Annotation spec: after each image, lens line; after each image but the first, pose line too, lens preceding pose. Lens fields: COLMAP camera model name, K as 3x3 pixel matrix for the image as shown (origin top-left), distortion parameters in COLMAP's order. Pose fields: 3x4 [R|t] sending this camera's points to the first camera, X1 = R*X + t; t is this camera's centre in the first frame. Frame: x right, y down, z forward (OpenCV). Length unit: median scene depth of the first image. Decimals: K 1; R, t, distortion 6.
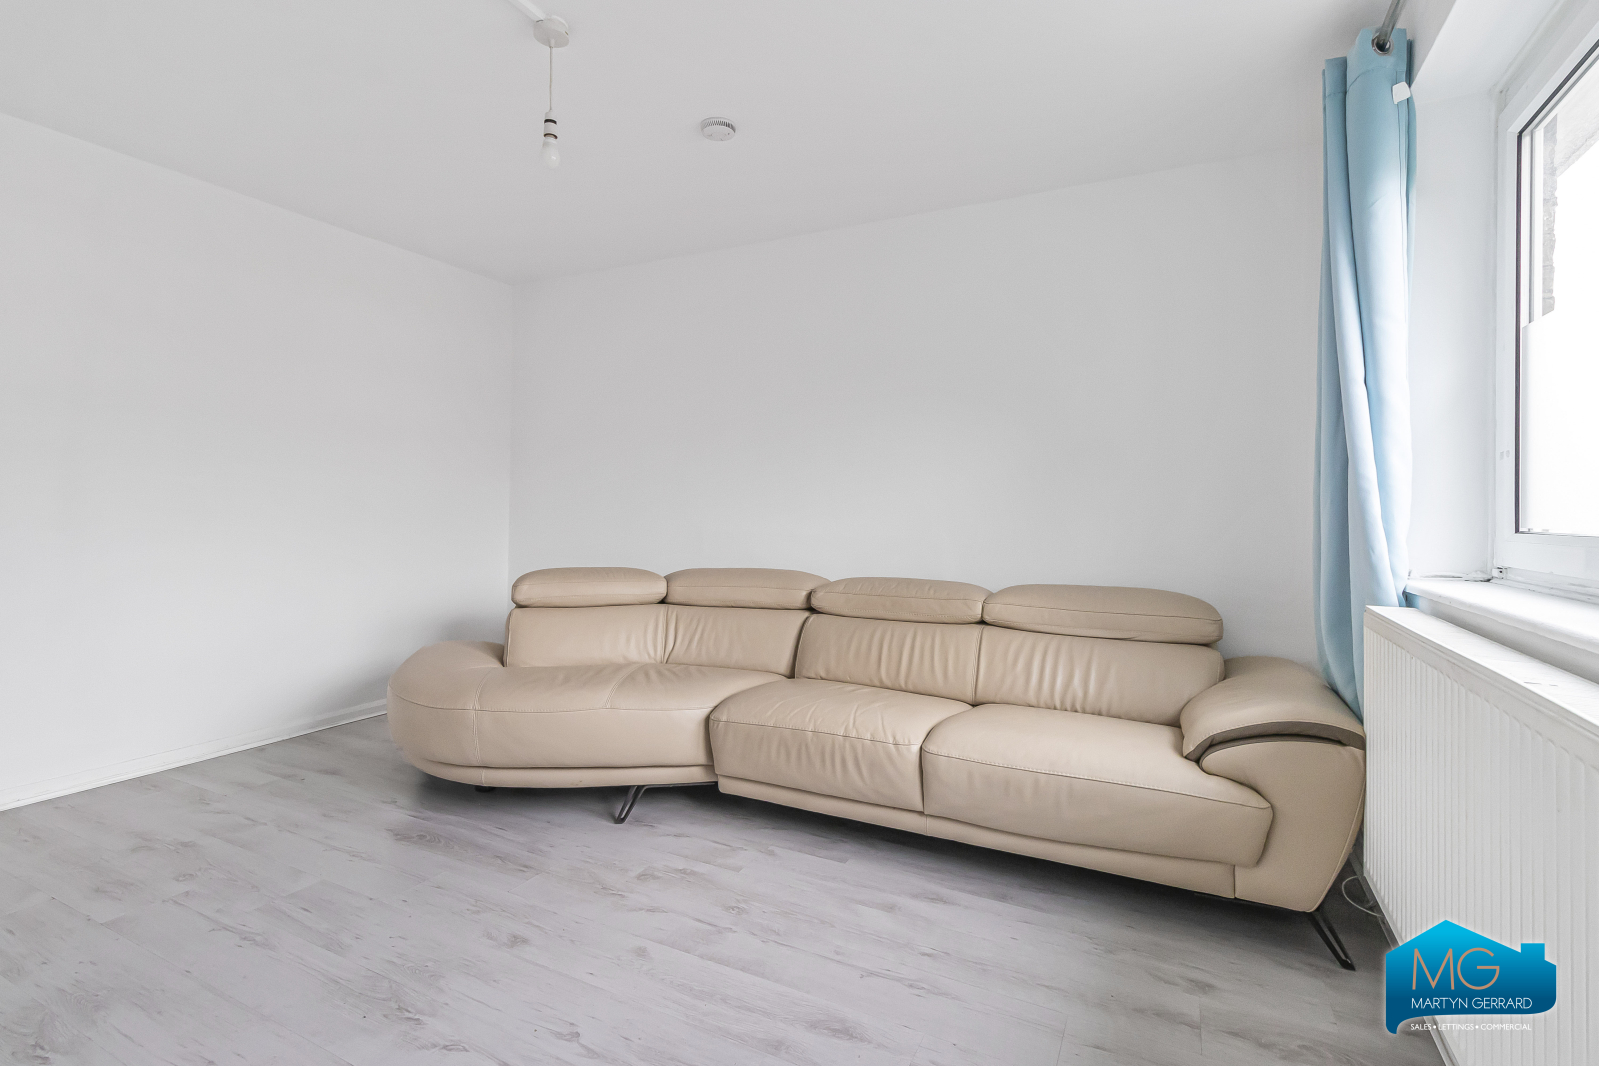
lens RADIAL K [[762.8, 0, 806.6], [0, 762.8, 503.6], [0, 0, 1]] dist [0.004168, 0.000320]
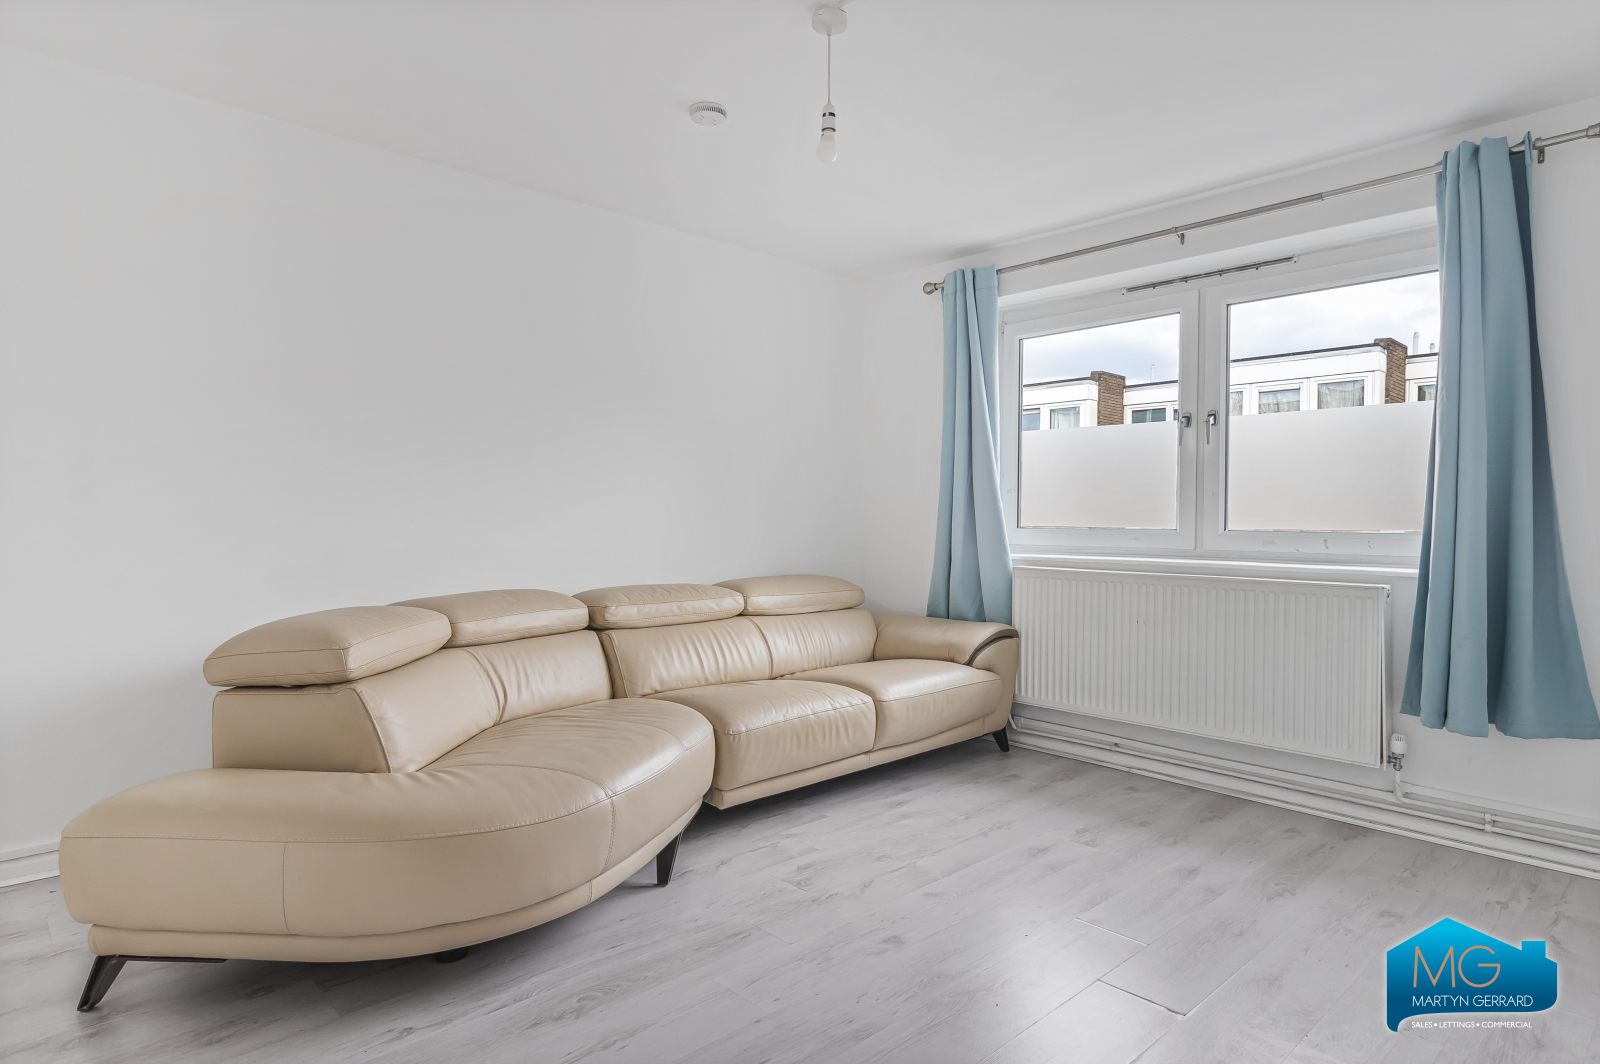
lens RADIAL K [[883.0, 0, 788.4], [0, 883.0, 526.5], [0, 0, 1]] dist [0.001616, -0.001197]
pose [[0.338831, -0.016446, 0.940704, -0.870924], [-0.012821, 0.999674, 0.022094, -0.006272], [-0.940760, -0.019547, 0.338509, 0.419013]]
